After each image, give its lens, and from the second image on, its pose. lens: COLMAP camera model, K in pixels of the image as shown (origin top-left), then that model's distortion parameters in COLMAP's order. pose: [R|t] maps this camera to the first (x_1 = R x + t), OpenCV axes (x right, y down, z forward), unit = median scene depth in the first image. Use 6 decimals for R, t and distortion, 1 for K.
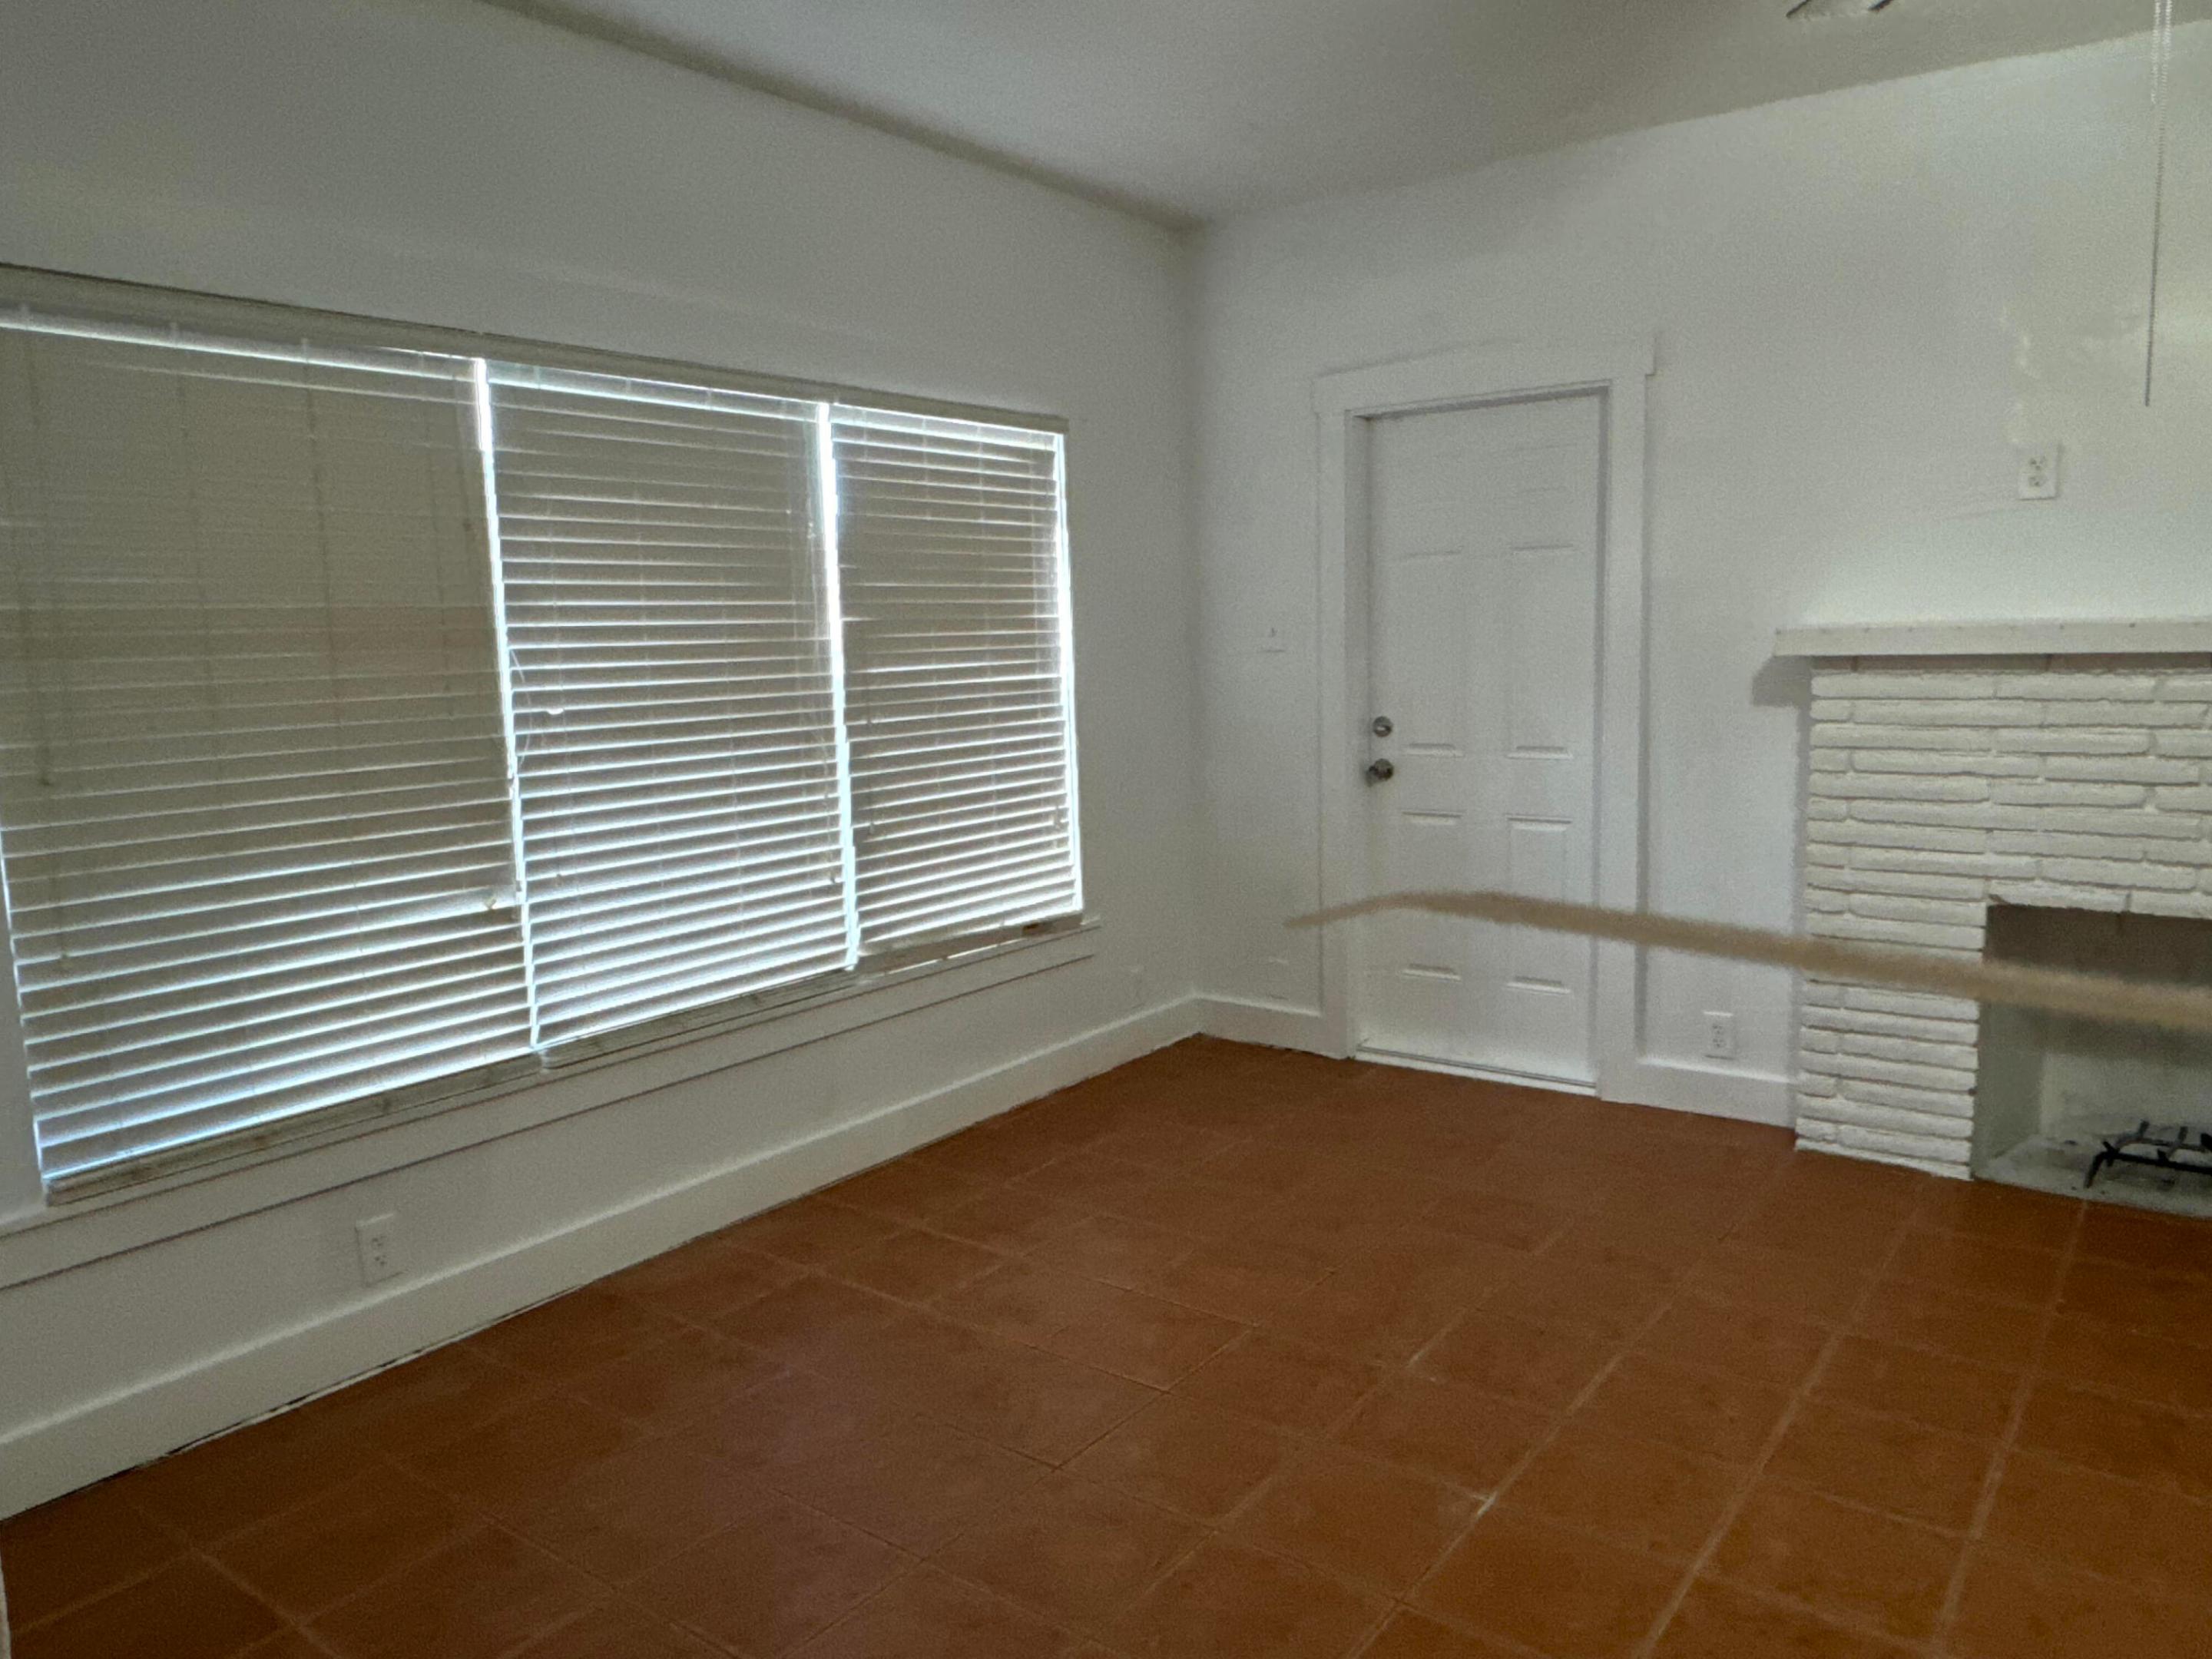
lens RADIAL K [[1543.4, 0, 1118.8], [0, 1543.4, 826.8], [0, 0, 1]] dist [0.004938, 0.005985]
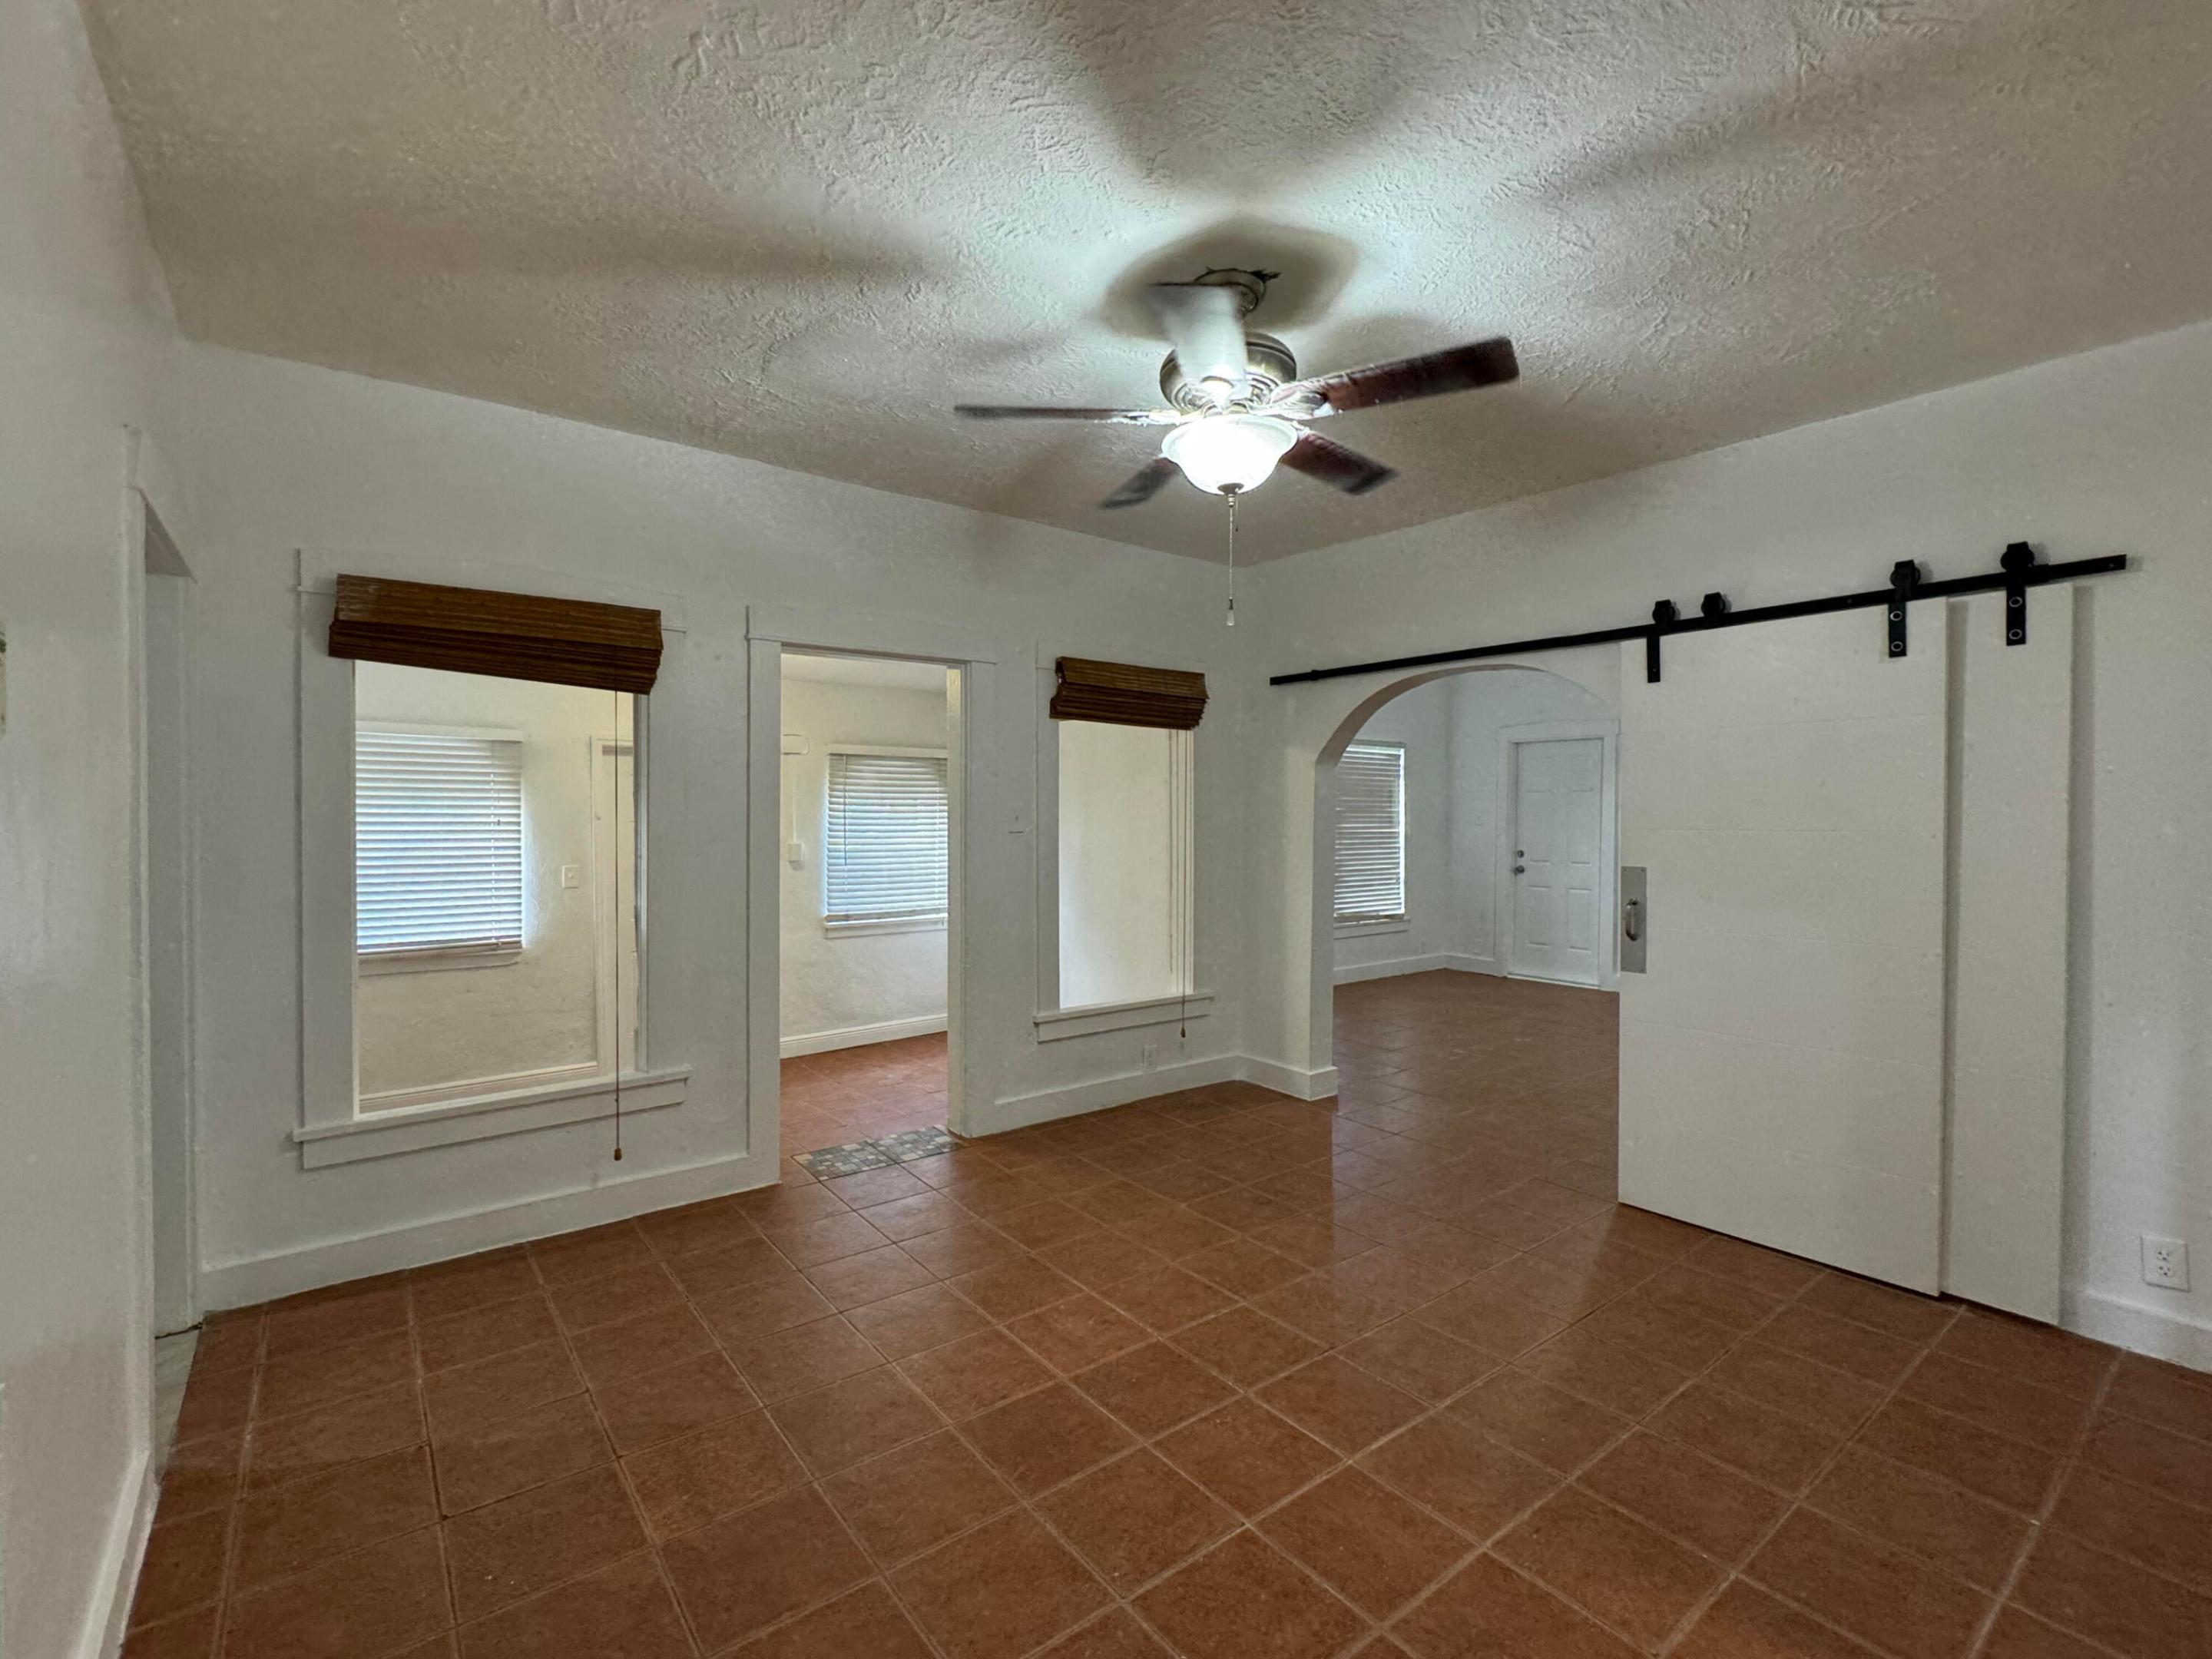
lens RADIAL K [[982.0, 0, 1109.4], [0, 982.0, 826.1], [0, 0, 1]] dist [-0.001293, -0.000022]
pose [[0.965849, 0.034293, -0.256827, -0.110447], [-0.062968, 0.992554, -0.104271, 0.144177], [0.251339, 0.116882, 0.960816, -1.086470]]
